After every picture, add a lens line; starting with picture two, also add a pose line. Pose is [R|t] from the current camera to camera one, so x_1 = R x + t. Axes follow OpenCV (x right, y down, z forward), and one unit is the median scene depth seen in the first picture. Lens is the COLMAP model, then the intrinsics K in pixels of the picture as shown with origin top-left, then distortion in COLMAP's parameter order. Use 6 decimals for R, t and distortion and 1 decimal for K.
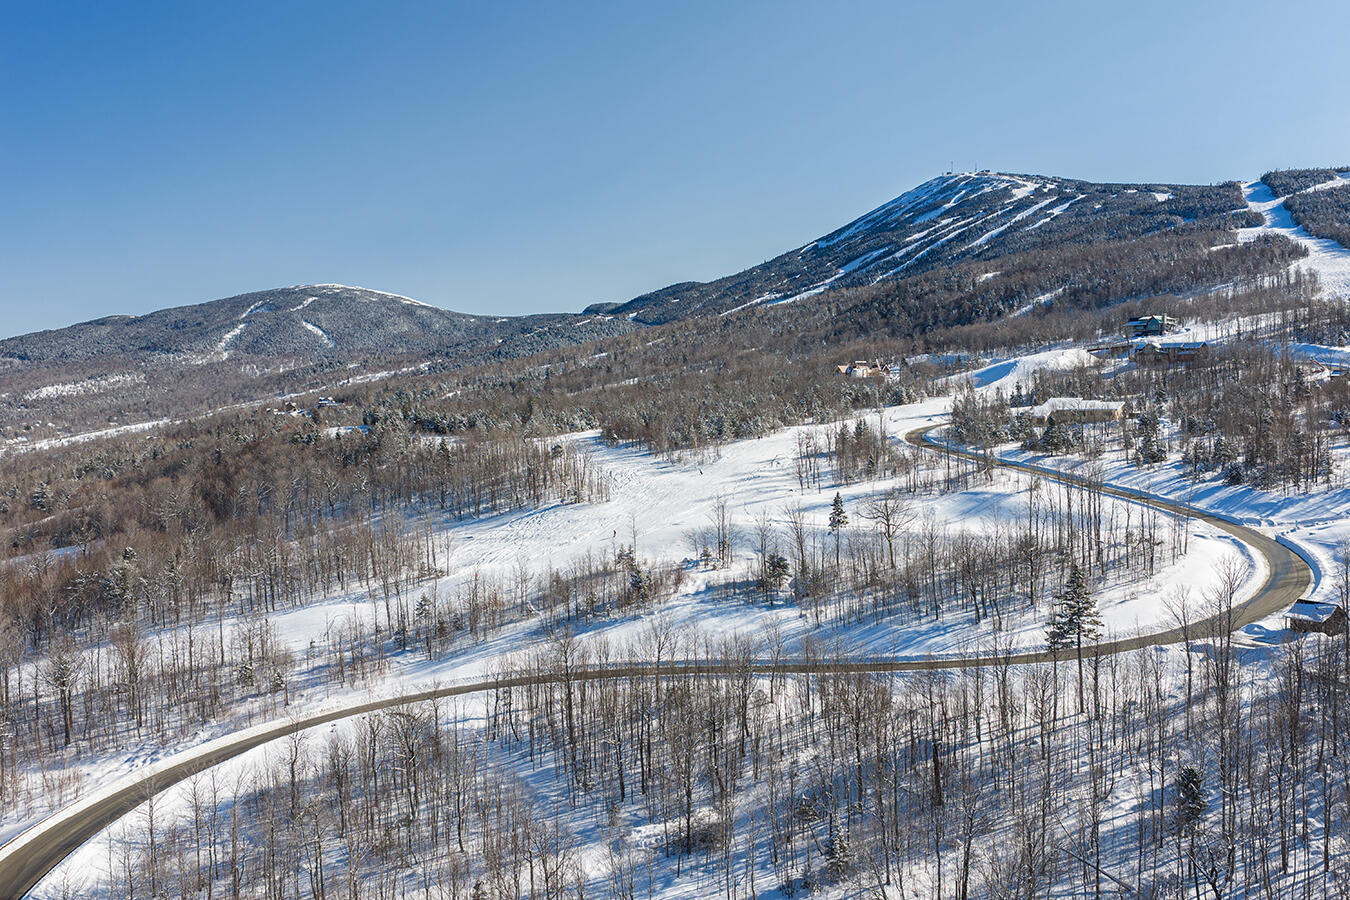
lens RADIAL K [[1114.7, 0, 678.5], [0, 1114.7, 450.6], [0, 0, 1]] dist [0.022241, -0.036964]
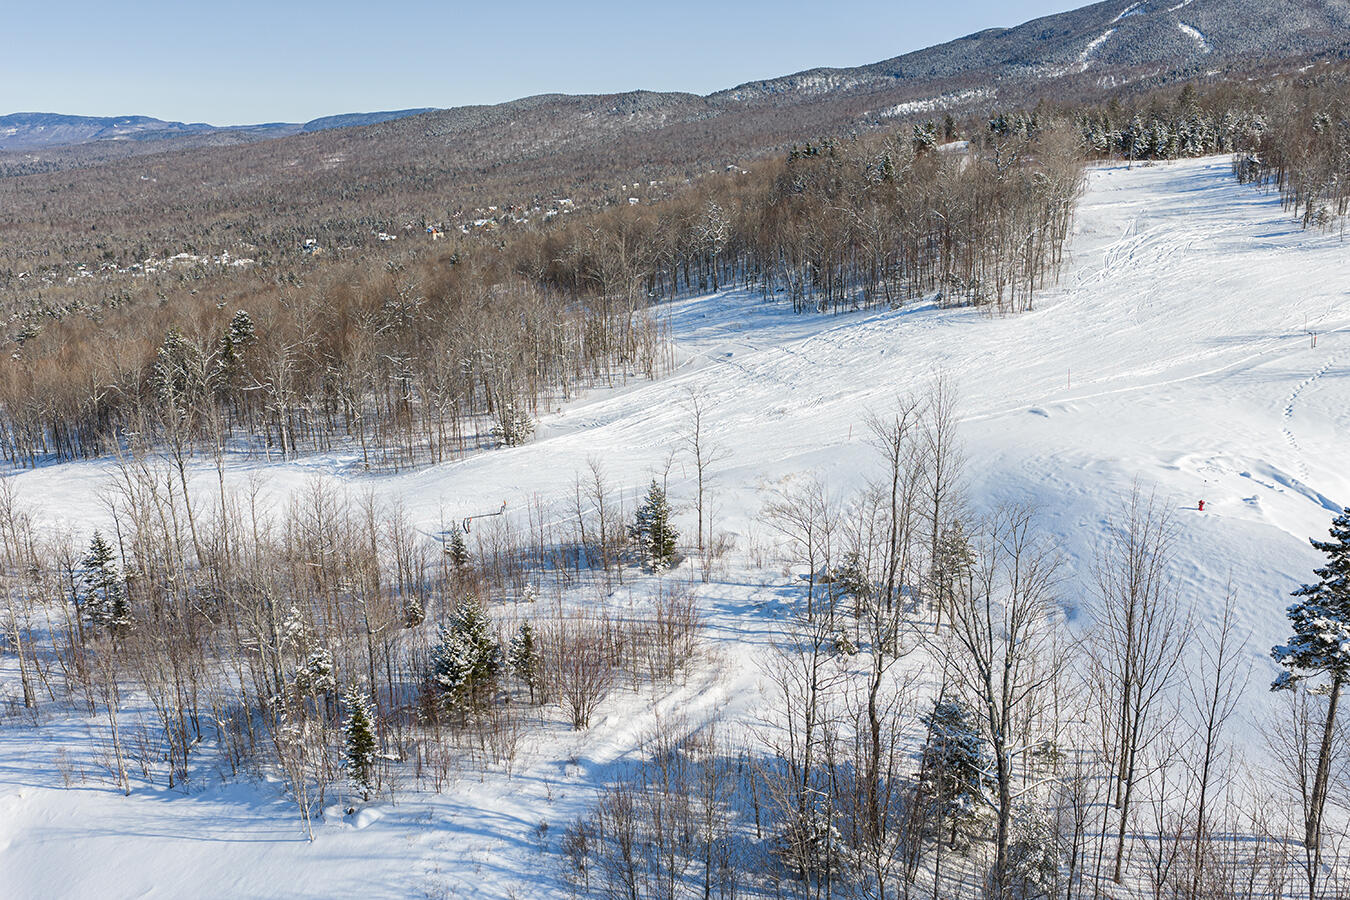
lens RADIAL K [[1114.7, 0, 677.3], [0, 1114.7, 448.1], [0, 0, 1]] dist [0.022241, -0.036964]
pose [[0.733169, 0.189766, -0.653033, 0.018350], [-0.028301, 0.967959, 0.249507, -0.000981], [0.679457, -0.164450, 0.715048, 0.082872]]
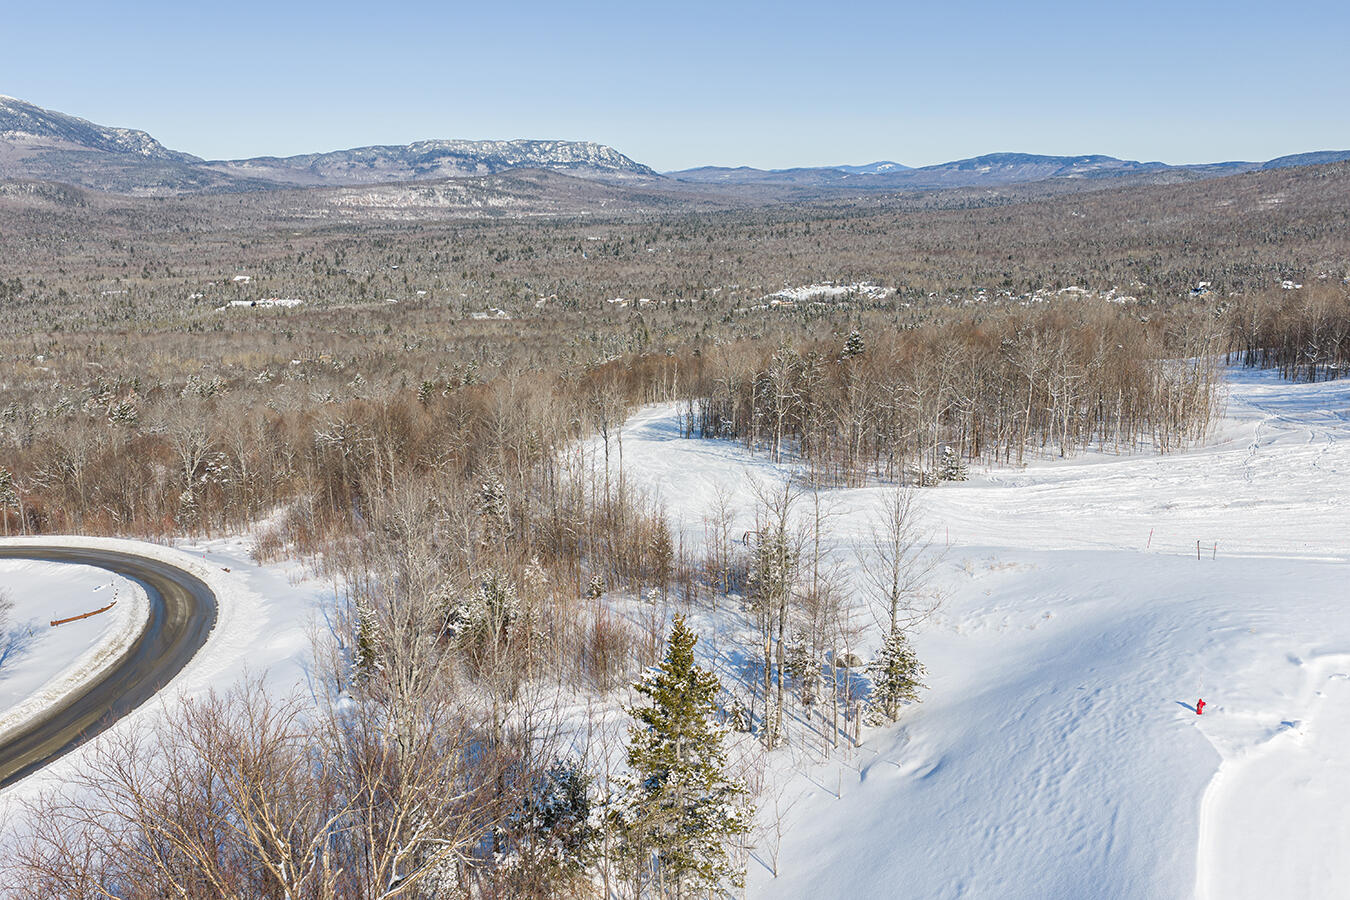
lens RADIAL K [[1114.7, 0, 677.2], [0, 1114.7, 447.9], [0, 0, 1]] dist [0.022241, -0.036964]
pose [[0.037718, 0.247480, -0.968159, 0.027864], [-0.041420, 0.968403, 0.245928, -0.001733], [0.998430, 0.030825, 0.046777, 0.102871]]
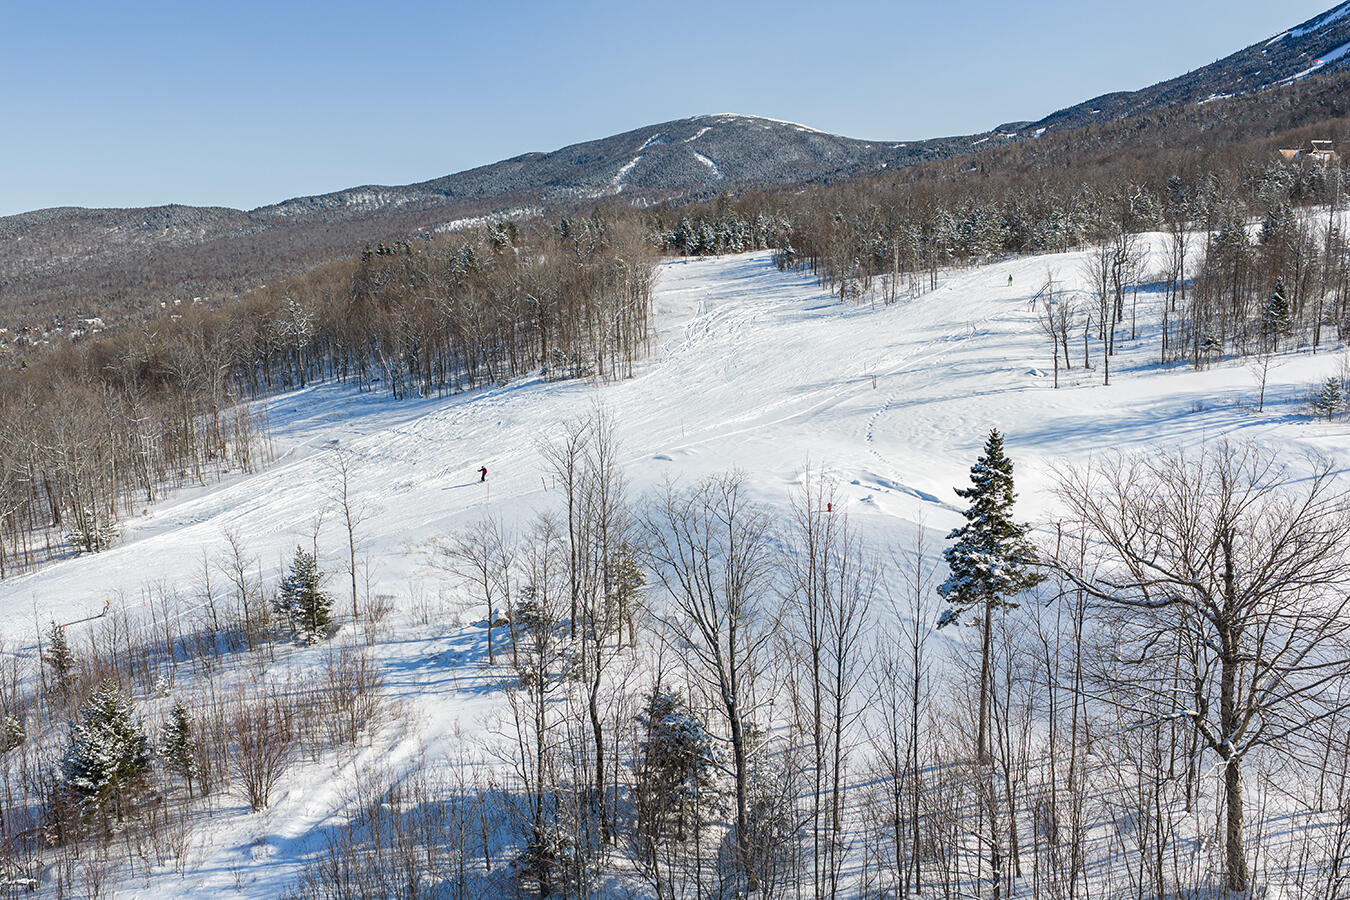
lens RADIAL K [[1114.7, 0, 677.6], [0, 1114.7, 448.7], [0, 0, 1]] dist [0.022241, -0.036964]
pose [[0.934848, 0.065371, -0.348979, 0.016635], [-0.015276, 0.989400, 0.144414, 0.001092], [0.354720, -0.129674, 0.925936, 0.081262]]
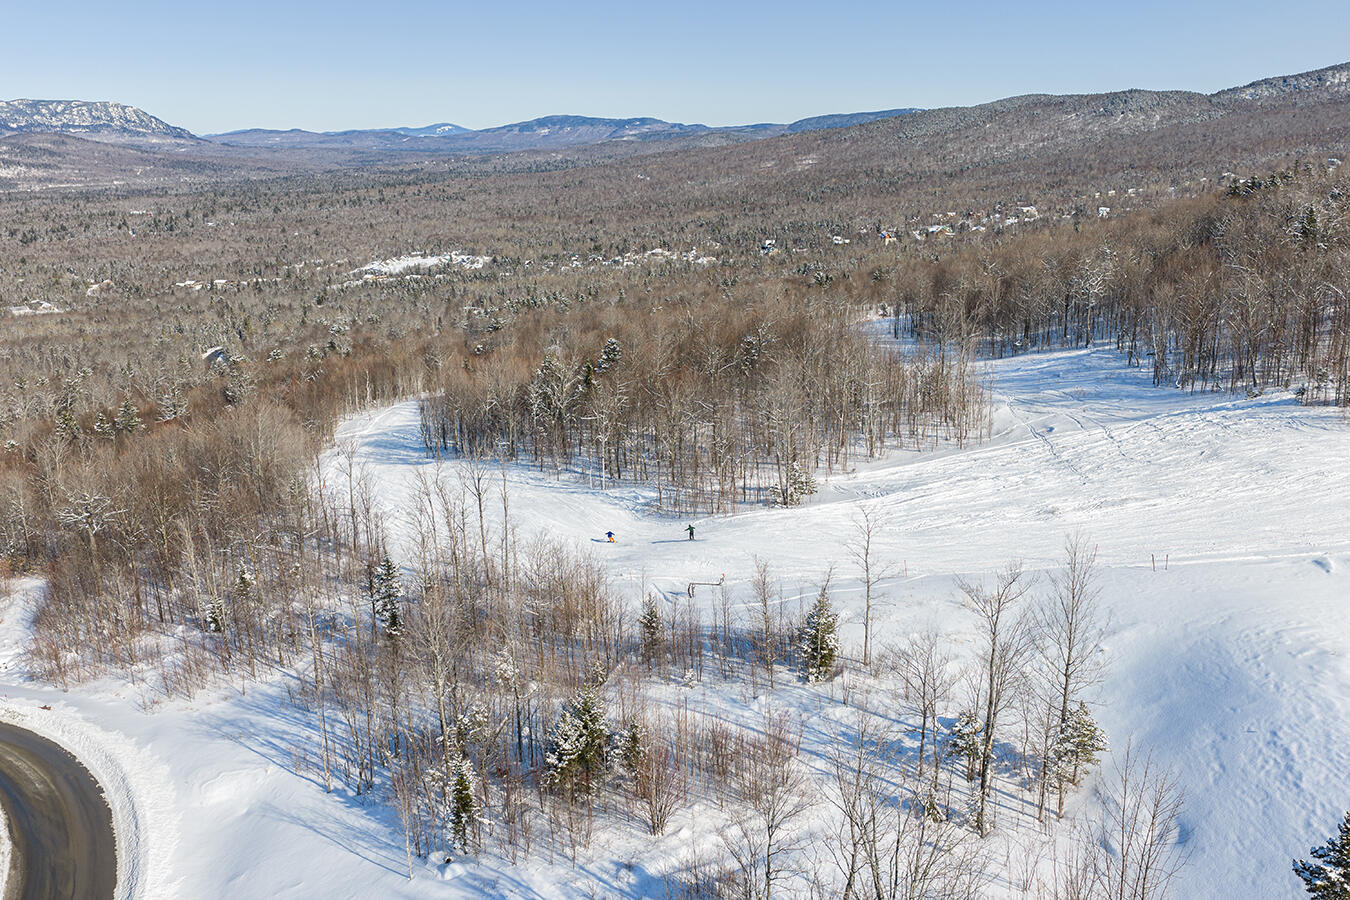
lens RADIAL K [[1114.7, 0, 677.9], [0, 1114.7, 448.1], [0, 0, 1]] dist [0.022241, -0.036964]
pose [[0.403933, 0.254504, -0.878673, 0.023184], [-0.035982, 0.964197, 0.262734, -0.004703], [0.914081, -0.074510, 0.398629, 0.089524]]
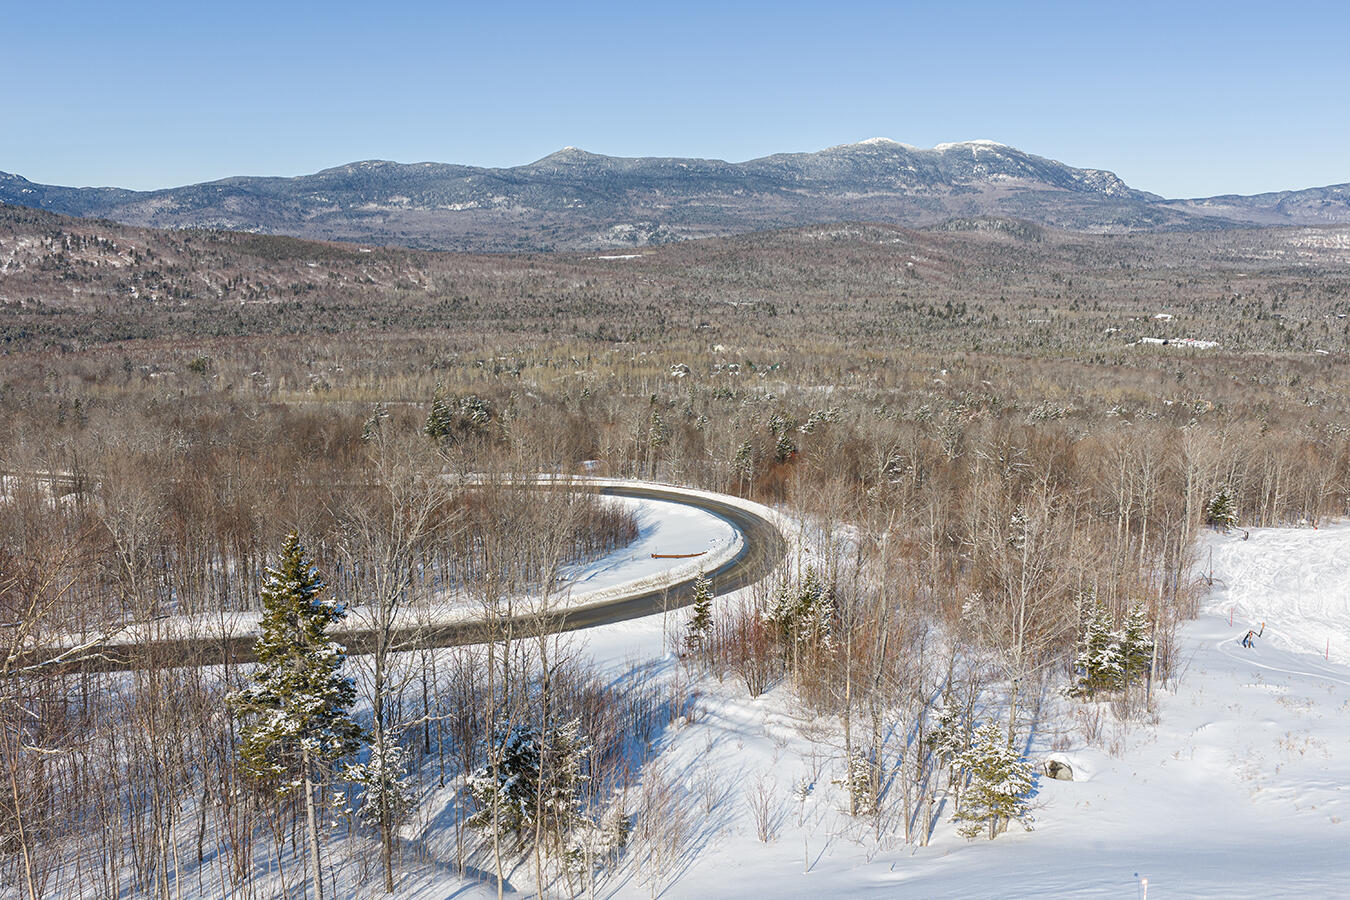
lens RADIAL K [[1114.7, 0, 677.1], [0, 1114.7, 447.7], [0, 0, 1]] dist [0.022241, -0.036964]
pose [[-0.686663, 0.157851, -0.709631, 0.021892], [-0.026714, 0.970004, 0.241618, -0.001211], [0.726485, 0.184867, -0.661849, 0.117374]]
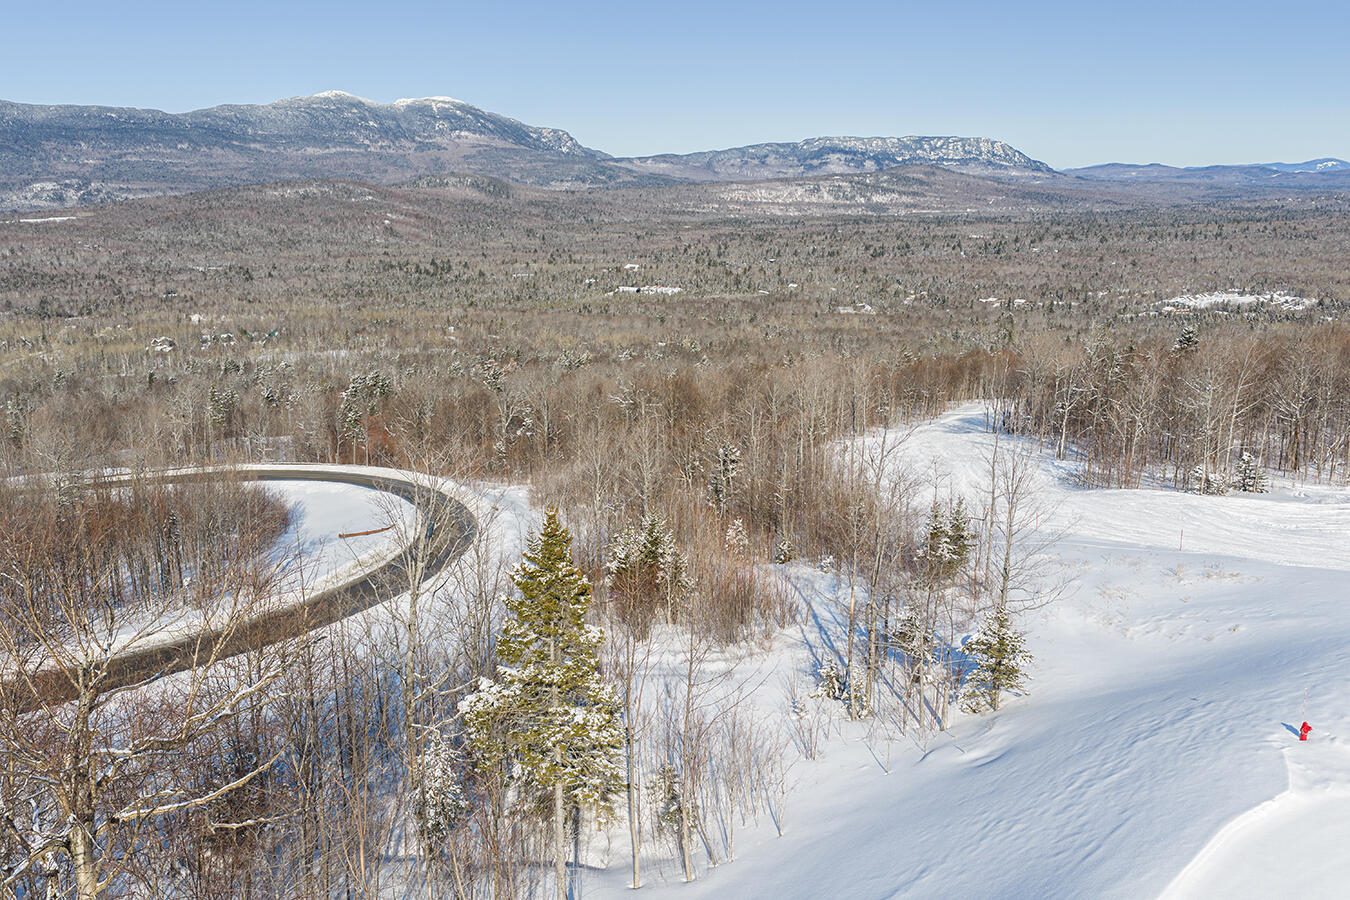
lens RADIAL K [[1114.7, 0, 677.2], [0, 1114.7, 447.6], [0, 0, 1]] dist [0.022241, -0.036964]
pose [[-0.292937, 0.238691, -0.925859, 0.026802], [-0.040866, 0.964328, 0.261539, -0.000585], [0.955258, 0.114450, -0.272732, 0.108716]]
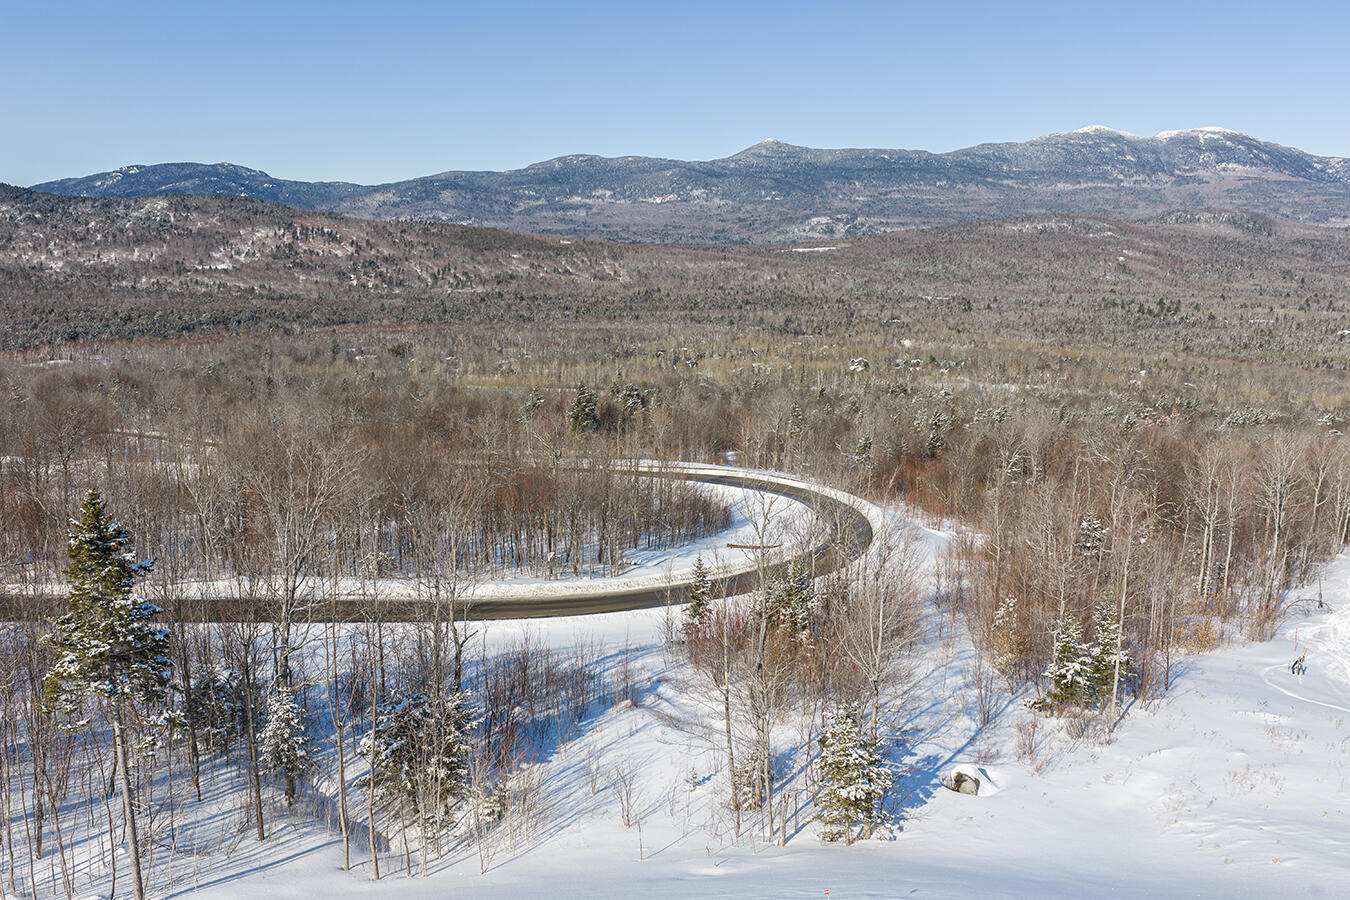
lens RADIAL K [[1114.7, 0, 677.0], [0, 1114.7, 447.8], [0, 0, 1]] dist [0.022241, -0.036964]
pose [[-0.802404, 0.135449, -0.581206, 0.017392], [-0.019117, 0.967569, 0.251883, -0.001080], [0.596475, 0.213223, -0.773792, 0.121216]]
